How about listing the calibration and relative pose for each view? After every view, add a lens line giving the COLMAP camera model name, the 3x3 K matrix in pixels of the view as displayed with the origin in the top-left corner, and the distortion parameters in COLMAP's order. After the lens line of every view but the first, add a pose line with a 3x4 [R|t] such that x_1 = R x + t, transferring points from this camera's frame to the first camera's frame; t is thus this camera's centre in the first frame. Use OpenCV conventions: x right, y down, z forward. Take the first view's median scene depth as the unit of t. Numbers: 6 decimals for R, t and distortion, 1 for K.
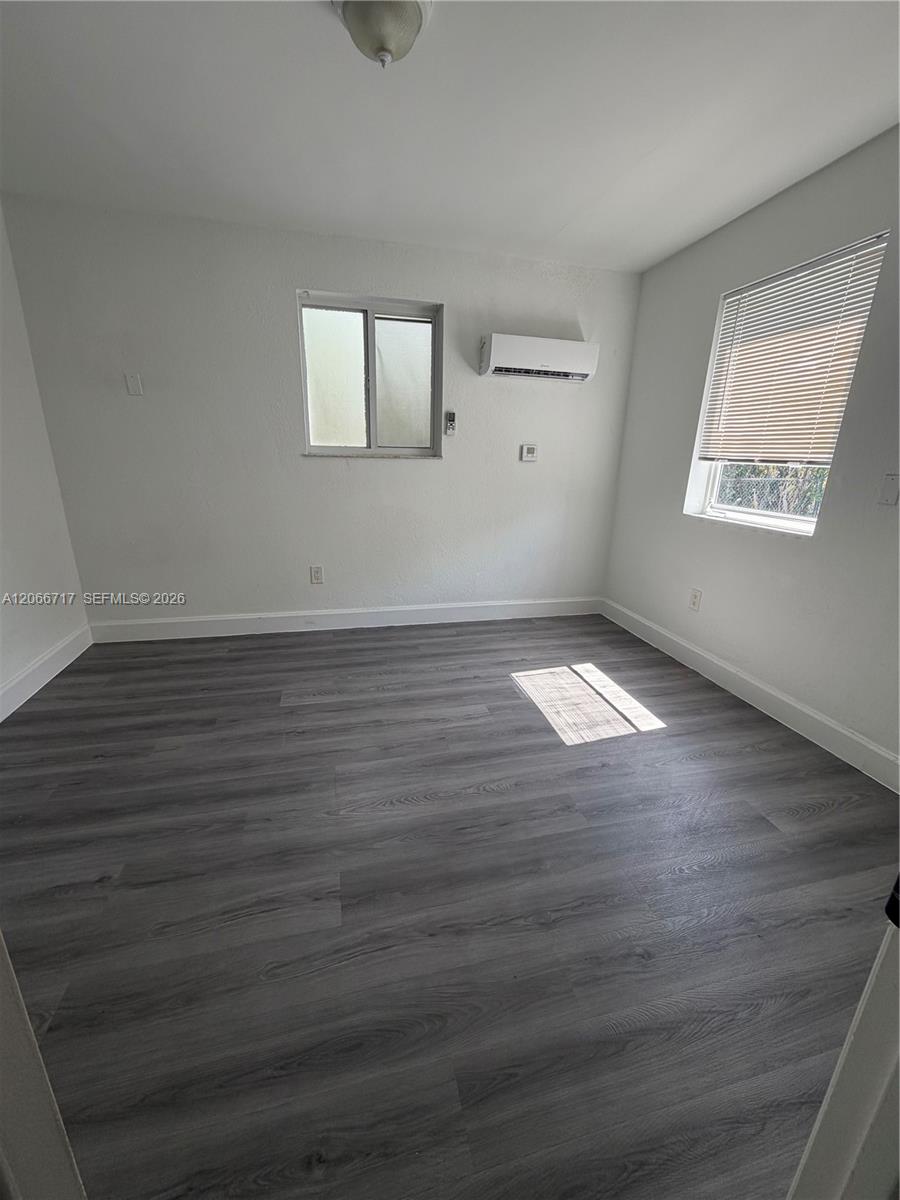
lens RADIAL K [[477.1, 0, 450.0], [0, 477.1, 600.0], [0, 0, 1]] dist [0.001042, -0.000126]
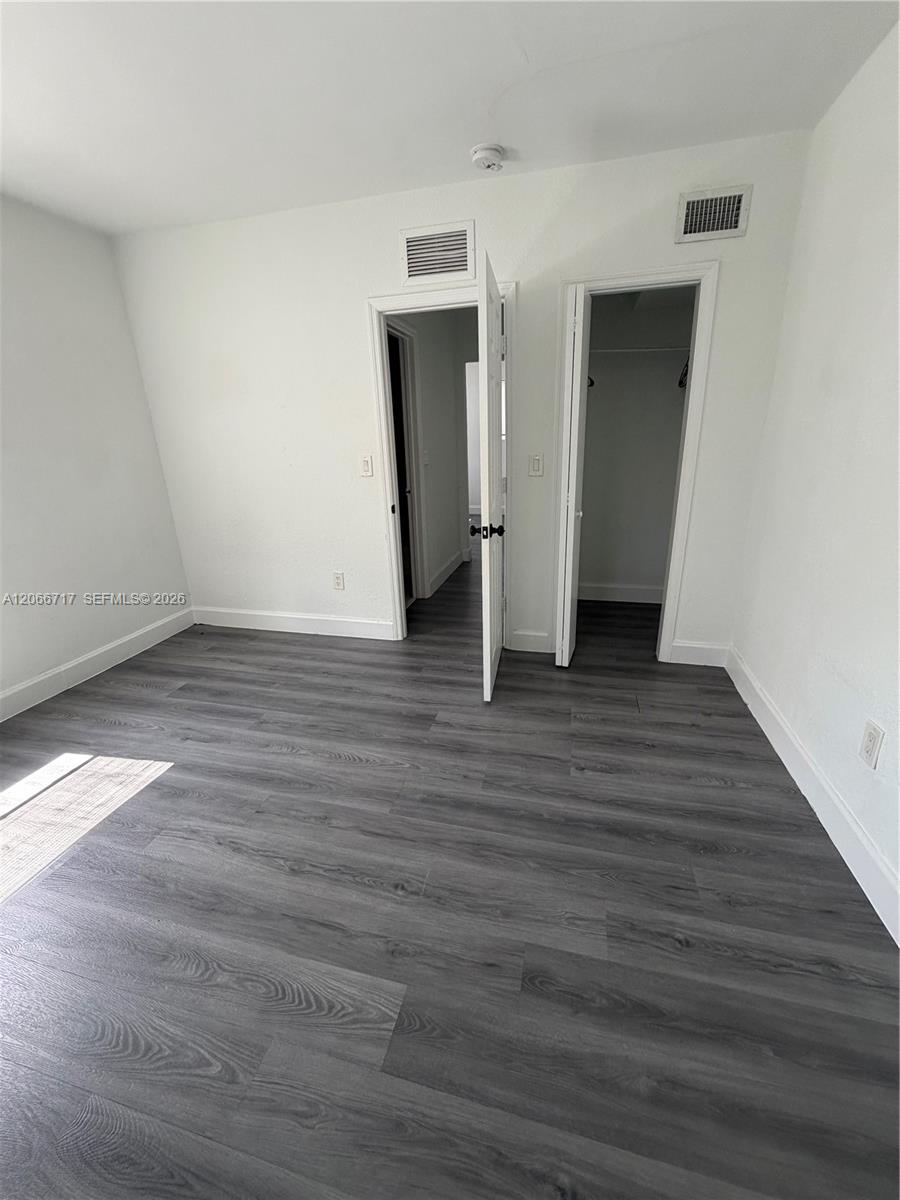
lens RADIAL K [[477.1, 0, 450.0], [0, 477.1, 600.0], [0, 0, 1]] dist [0.001042, -0.000126]
pose [[-0.879829, -0.151593, 0.450467, -0.642195], [0.149914, 0.810880, 0.565686, -0.435268], [-0.451028, 0.565238, -0.690709, 1.256823]]
